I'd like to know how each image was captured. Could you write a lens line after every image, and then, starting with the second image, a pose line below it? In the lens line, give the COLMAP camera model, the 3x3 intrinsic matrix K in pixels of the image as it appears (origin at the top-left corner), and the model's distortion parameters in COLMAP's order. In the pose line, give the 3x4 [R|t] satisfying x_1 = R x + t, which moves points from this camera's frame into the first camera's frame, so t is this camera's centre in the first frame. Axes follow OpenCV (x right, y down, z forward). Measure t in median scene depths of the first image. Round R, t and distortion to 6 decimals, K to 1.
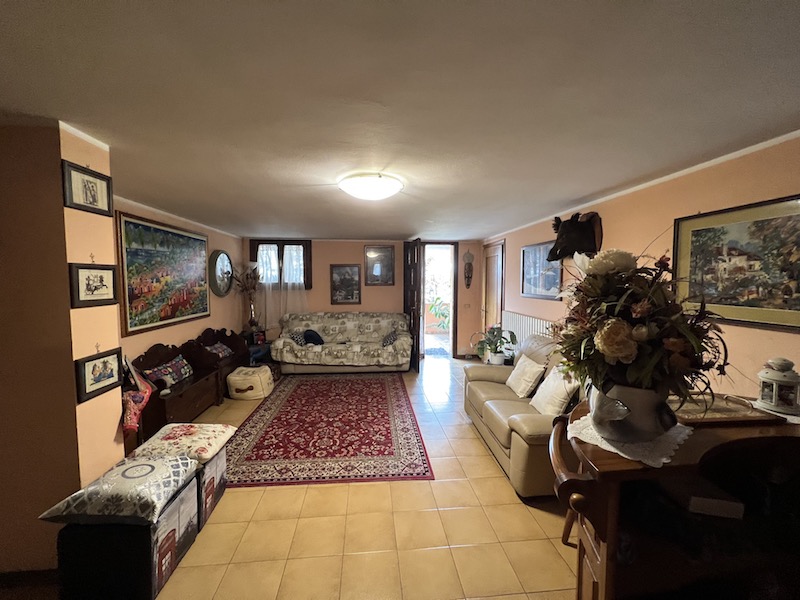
lens RADIAL K [[323.1, 0, 400.0], [0, 323.1, 300.0], [0, 0, 1]] dist [0.002661, 0.000211]
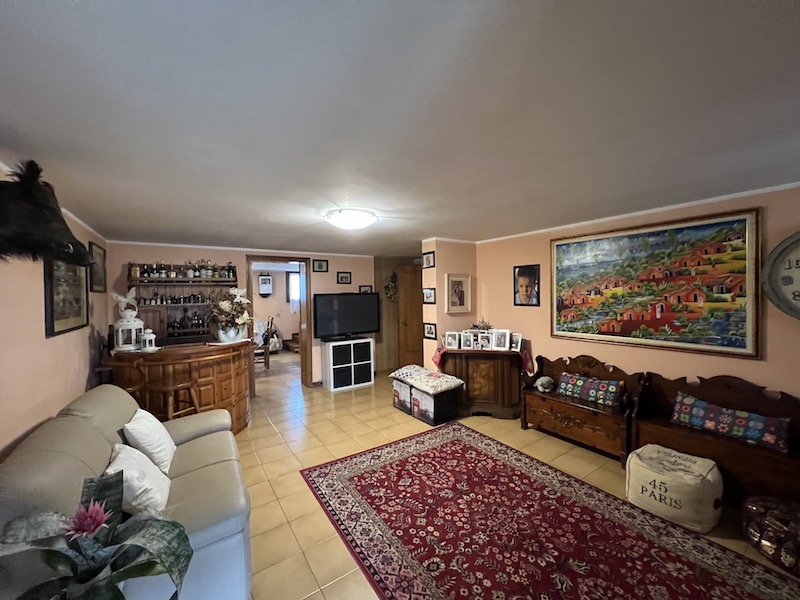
lens RADIAL K [[323.1, 0, 400.0], [0, 323.1, 300.0], [0, 0, 1]] dist [0.002661, 0.000211]
pose [[-0.881268, 0.024698, -0.471972, 0.260470], [-0.014167, 0.996804, 0.078614, -0.117747], [0.472405, 0.075966, -0.878102, 1.739229]]
